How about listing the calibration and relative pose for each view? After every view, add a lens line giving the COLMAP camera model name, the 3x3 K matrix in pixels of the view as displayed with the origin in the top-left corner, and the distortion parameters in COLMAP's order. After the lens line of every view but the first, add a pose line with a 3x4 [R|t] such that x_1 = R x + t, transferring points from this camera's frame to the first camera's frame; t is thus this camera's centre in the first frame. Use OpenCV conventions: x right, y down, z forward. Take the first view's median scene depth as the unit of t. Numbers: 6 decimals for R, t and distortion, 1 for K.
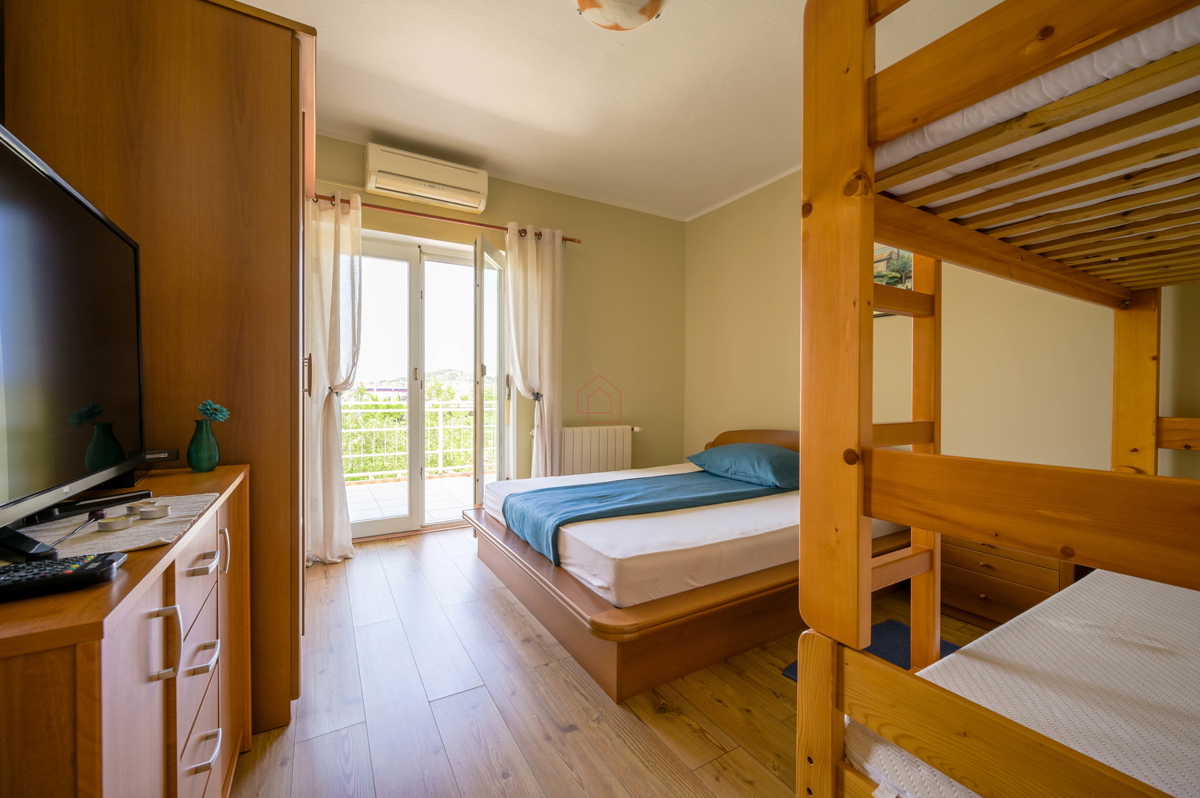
lens RADIAL K [[479.0, 0, 599.3], [0, 479.0, 397.1], [0, 0, 1]] dist [-0.003536, -0.000031]
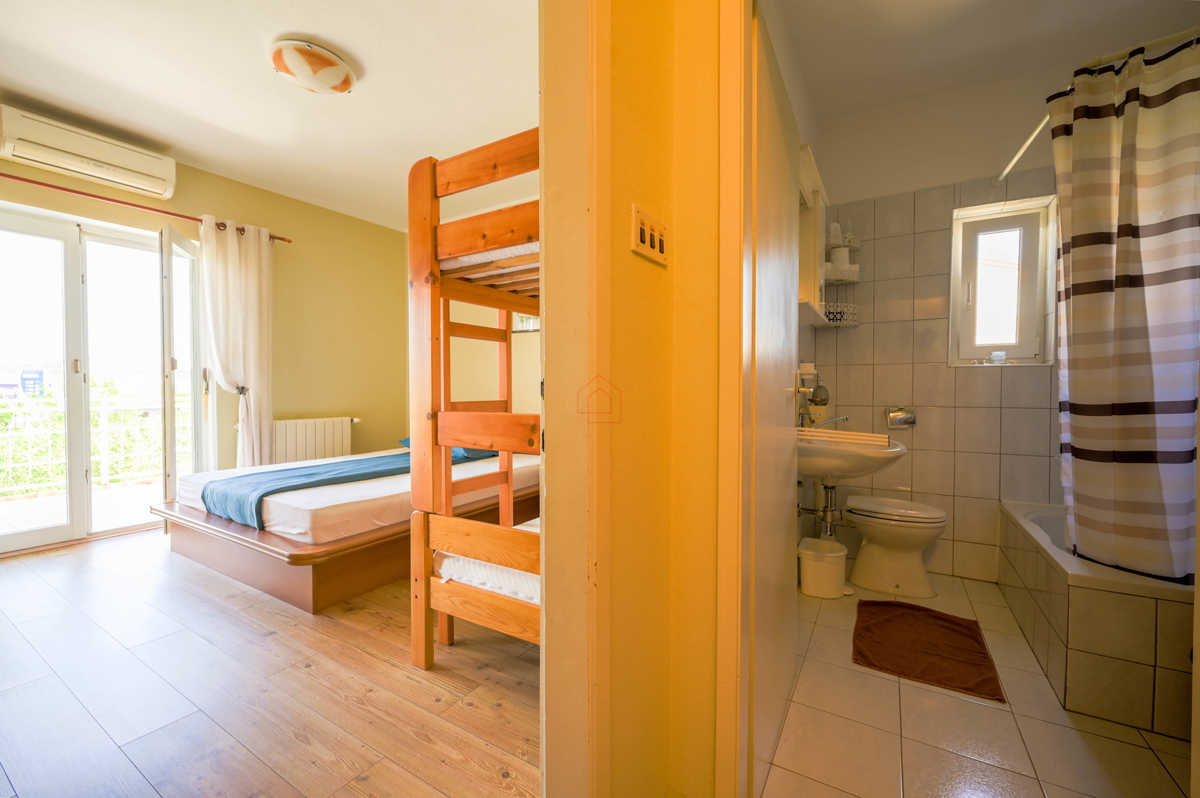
lens RADIAL K [[479.0, 0, 599.3], [0, 479.0, 397.1], [0, 0, 1]] dist [-0.003536, -0.000031]
pose [[0.875678, -0.013067, 0.482720, 0.052487], [0.008157, 0.999891, 0.012270, 0.007786], [-0.482827, -0.006807, 0.875689, -0.299711]]
